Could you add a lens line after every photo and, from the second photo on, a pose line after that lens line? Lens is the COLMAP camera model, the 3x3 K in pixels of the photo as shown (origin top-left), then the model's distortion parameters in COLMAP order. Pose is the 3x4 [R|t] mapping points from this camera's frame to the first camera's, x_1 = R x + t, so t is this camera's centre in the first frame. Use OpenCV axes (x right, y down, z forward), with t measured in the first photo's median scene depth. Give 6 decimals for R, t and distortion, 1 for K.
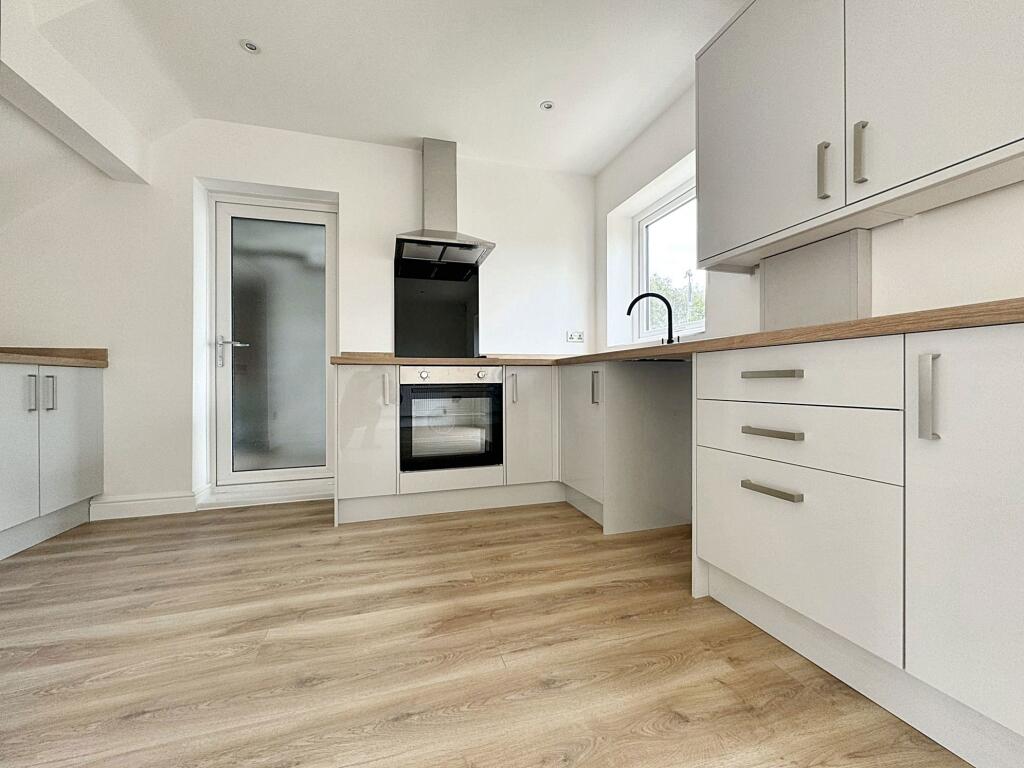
lens RADIAL K [[412.5, 0, 512.7], [0, 412.5, 399.2], [0, 0, 1]] dist [0.000130, -0.000062]
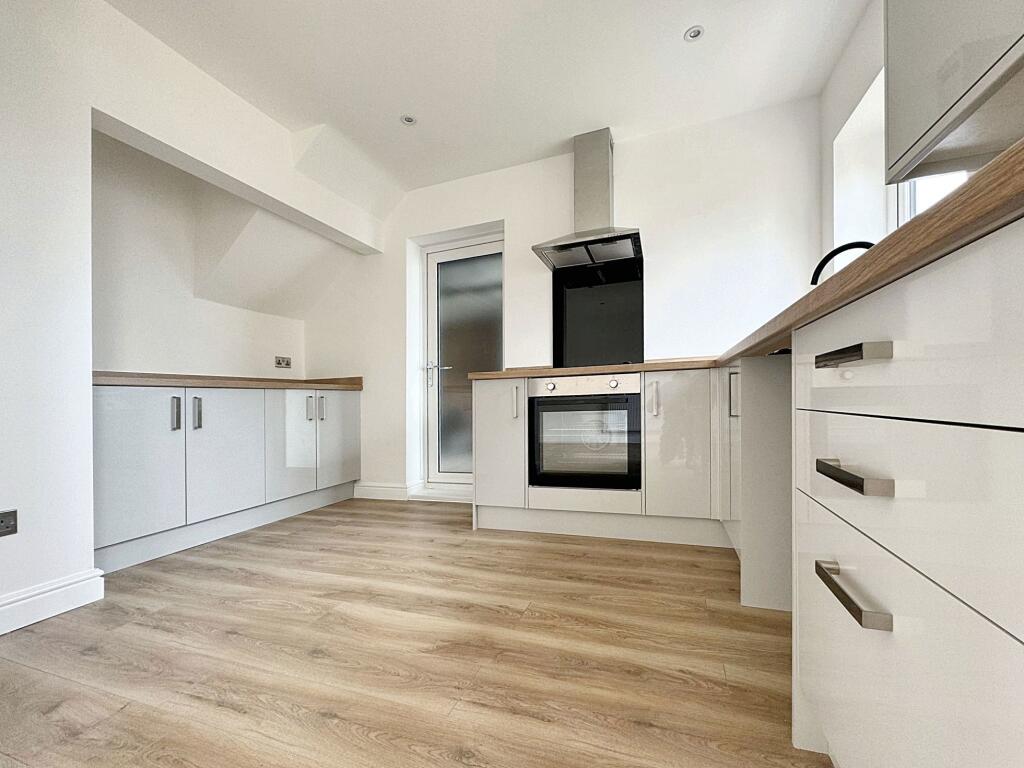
lens RADIAL K [[418.5, 0, 515.9], [0, 418.5, 414.4], [0, 0, 1]] dist [-0.001251, -0.000051]
pose [[0.800395, 0.001054, -0.599472, 0.319710], [-0.000306, 0.999999, 0.001349, 0.004463], [0.599473, -0.000896, 0.800395, 0.189340]]
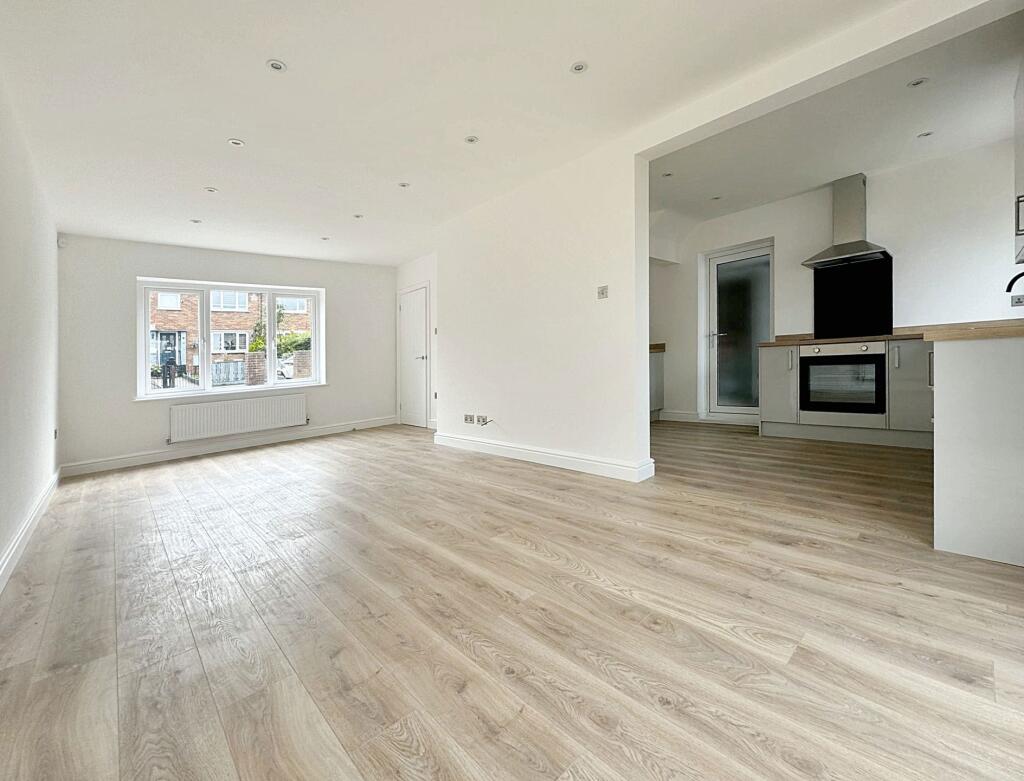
lens RADIAL K [[430.2, 0, 511.7], [0, 430.2, 368.5], [0, 0, 1]] dist [0.001164, 0.000041]
pose [[0.432258, 0.004111, -0.901740, 0.815631], [0.003156, 0.999977, 0.006071, -0.003159], [0.901744, -0.005470, 0.432235, -0.813024]]
